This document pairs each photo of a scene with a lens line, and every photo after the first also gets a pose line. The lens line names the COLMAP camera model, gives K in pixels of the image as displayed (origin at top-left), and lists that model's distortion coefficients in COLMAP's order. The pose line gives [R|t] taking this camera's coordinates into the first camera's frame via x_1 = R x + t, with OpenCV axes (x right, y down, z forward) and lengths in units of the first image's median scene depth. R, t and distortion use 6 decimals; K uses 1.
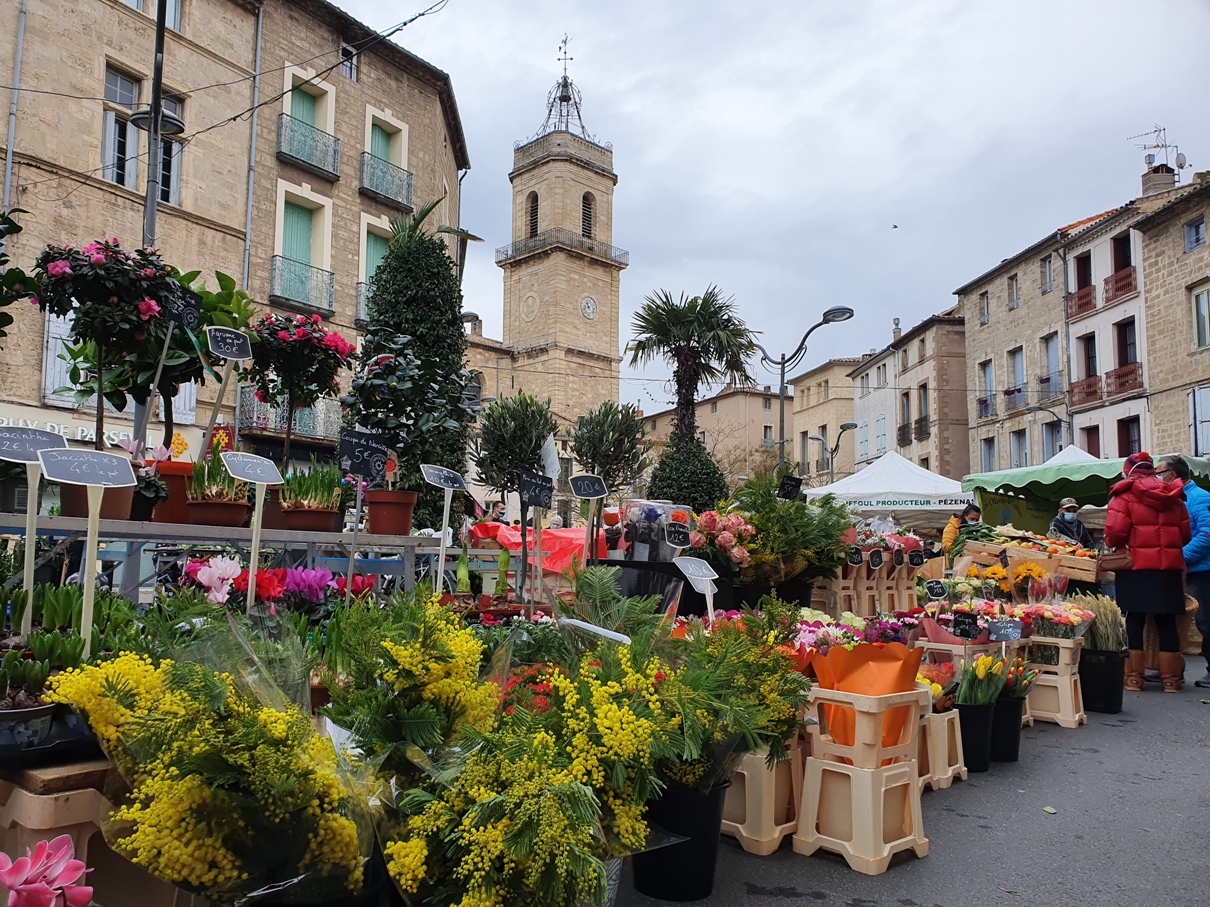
lens RADIAL K [[964.1, 0, 604.2], [0, 964.1, 462.2], [0, 0, 1]] dist [0.030774, -0.011905]
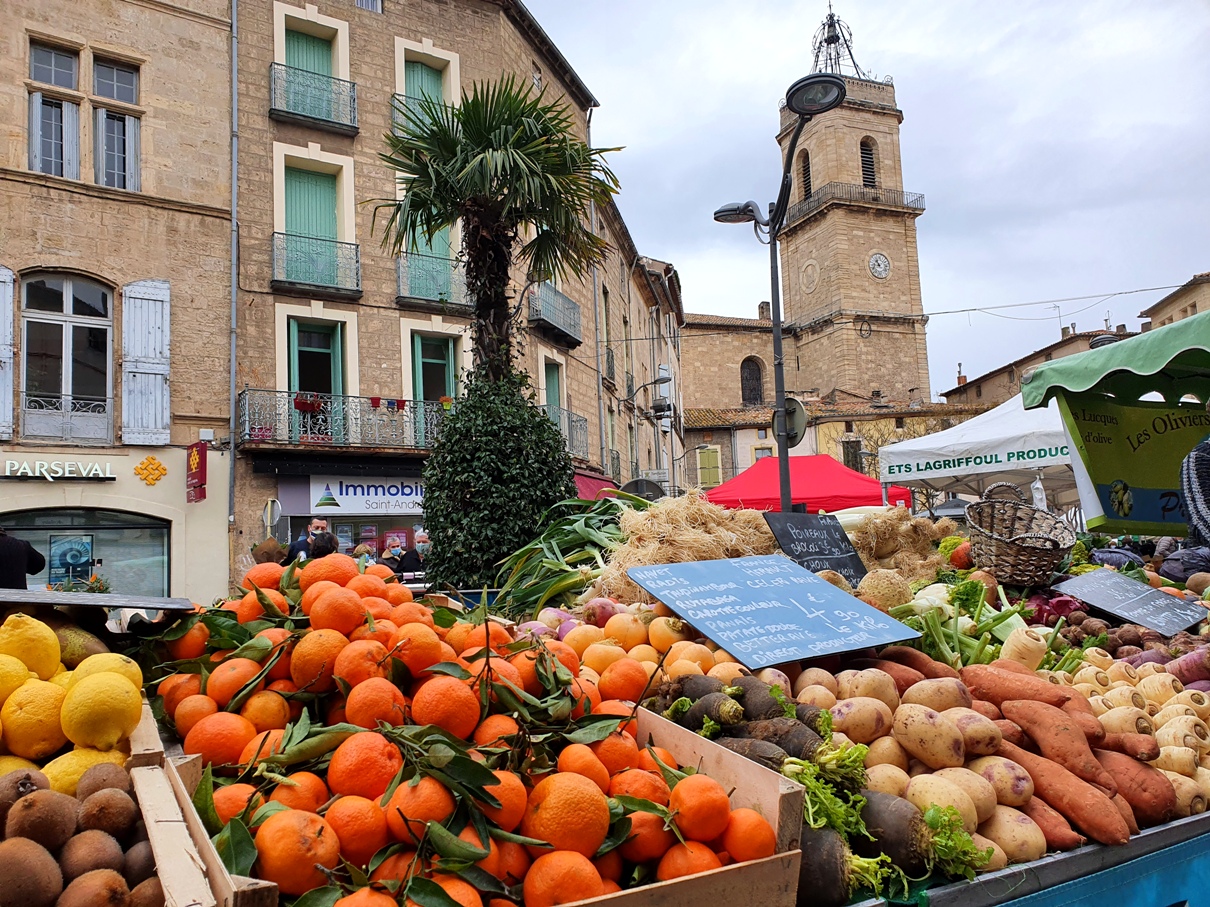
lens RADIAL K [[964.1, 0, 604.2], [0, 964.1, 460.7], [0, 0, 1]] dist [0.030774, -0.011905]
pose [[0.925227, -0.098156, -0.366498, 0.186729], [0.098298, 0.994988, -0.018324, 0.022116], [0.366459, -0.019072, 0.930239, 0.288936]]
